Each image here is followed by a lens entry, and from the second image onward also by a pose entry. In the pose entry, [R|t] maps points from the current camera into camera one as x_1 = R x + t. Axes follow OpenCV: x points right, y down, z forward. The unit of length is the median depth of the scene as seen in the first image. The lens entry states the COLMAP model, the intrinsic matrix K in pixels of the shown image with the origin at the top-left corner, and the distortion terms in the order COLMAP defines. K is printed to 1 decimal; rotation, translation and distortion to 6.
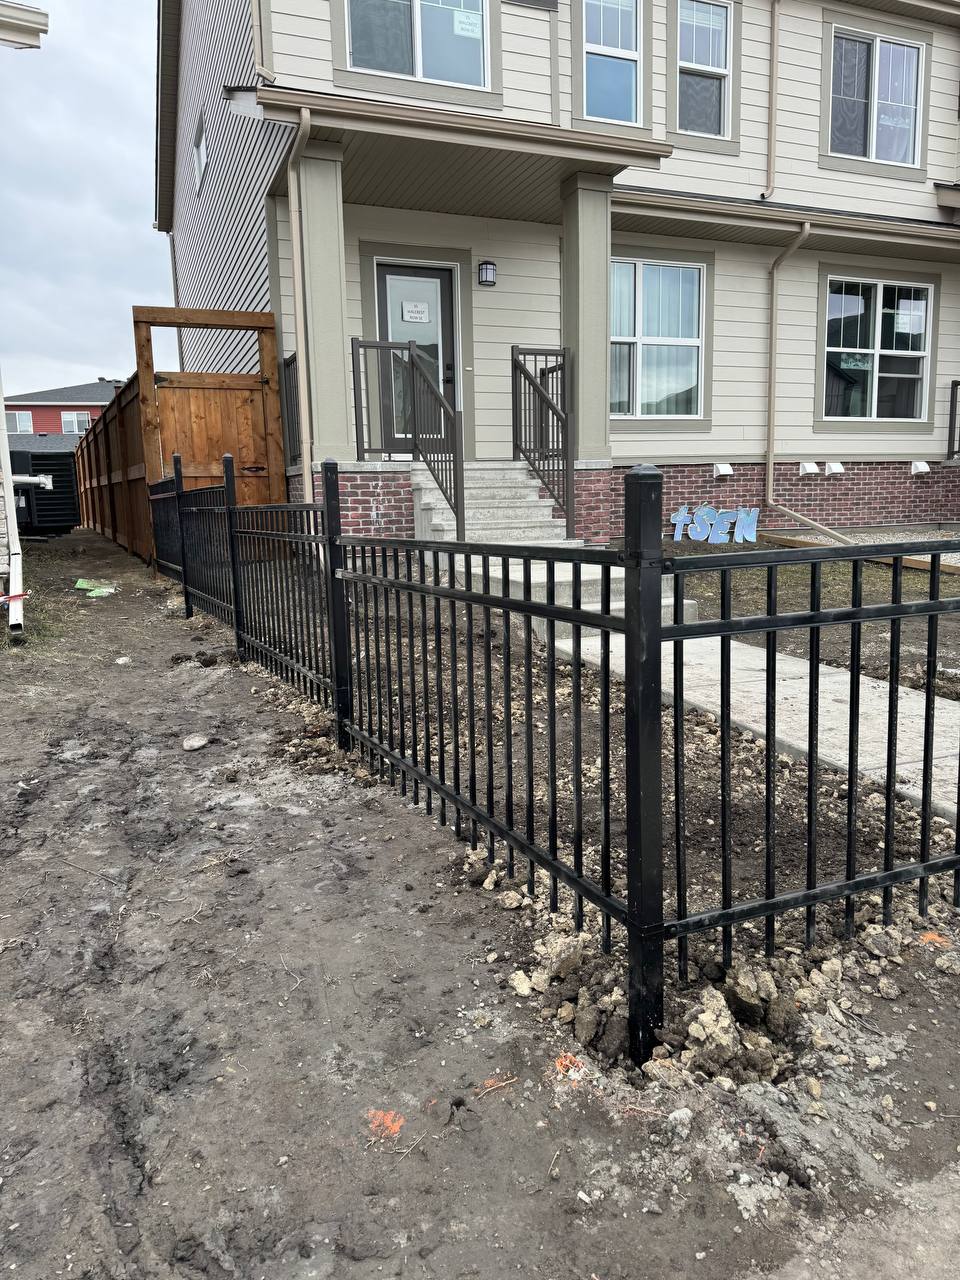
lens RADIAL K [[916.5, 0, 465.6], [0, 916.5, 640.1], [0, 0, 1]] dist [0.181387, -0.376928]
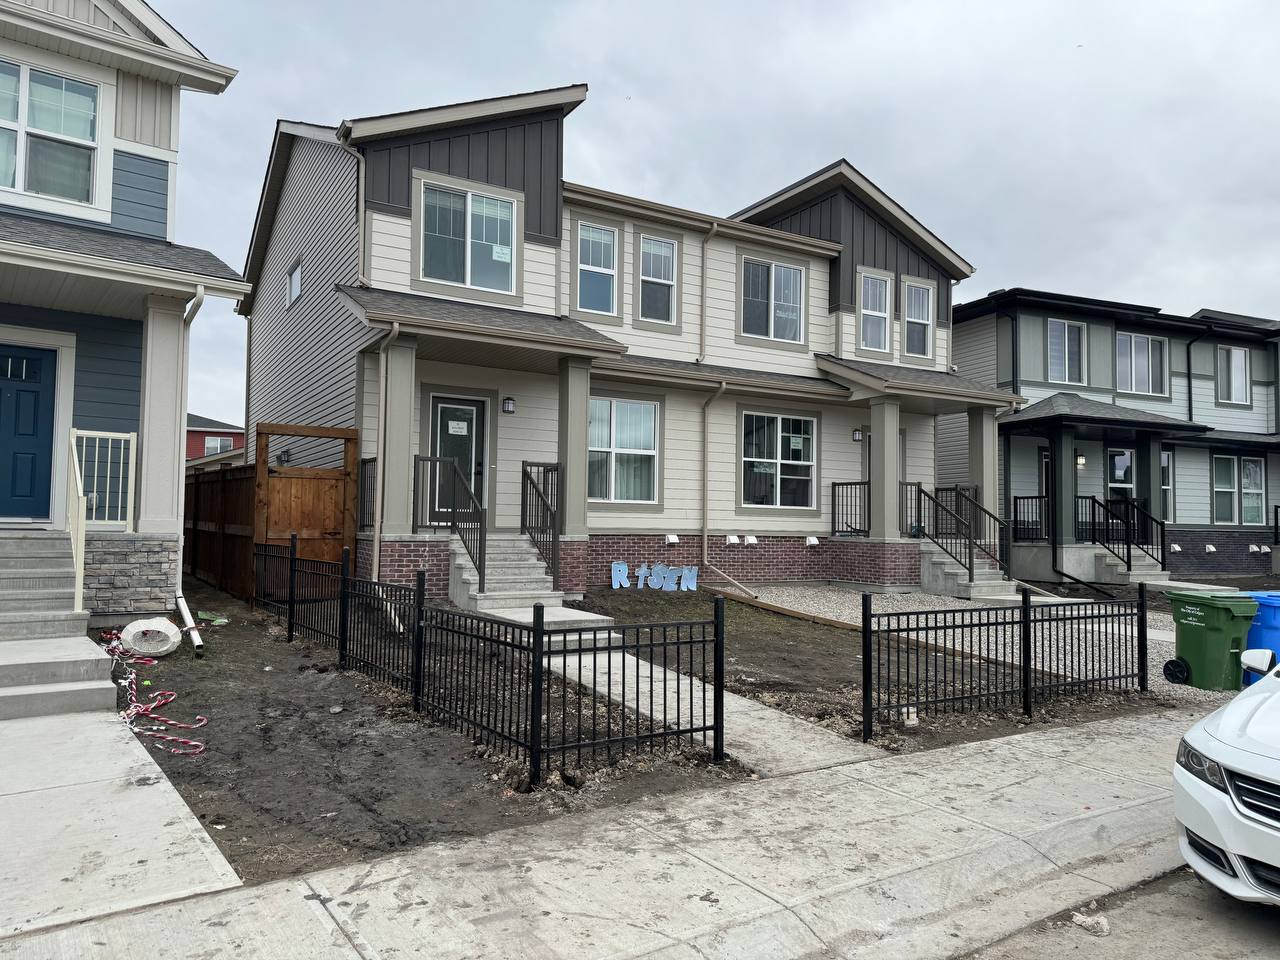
lens RADIAL K [[916.5, 0, 640.0], [0, 916.5, 480.0], [0, 0, 1]] dist [0.181387, -0.376928]
pose [[0.985607, 0.049043, 0.161780, -0.002288], [-0.016468, 0.980296, -0.196846, 0.005736], [-0.168246, 0.191349, 0.966995, -0.454393]]
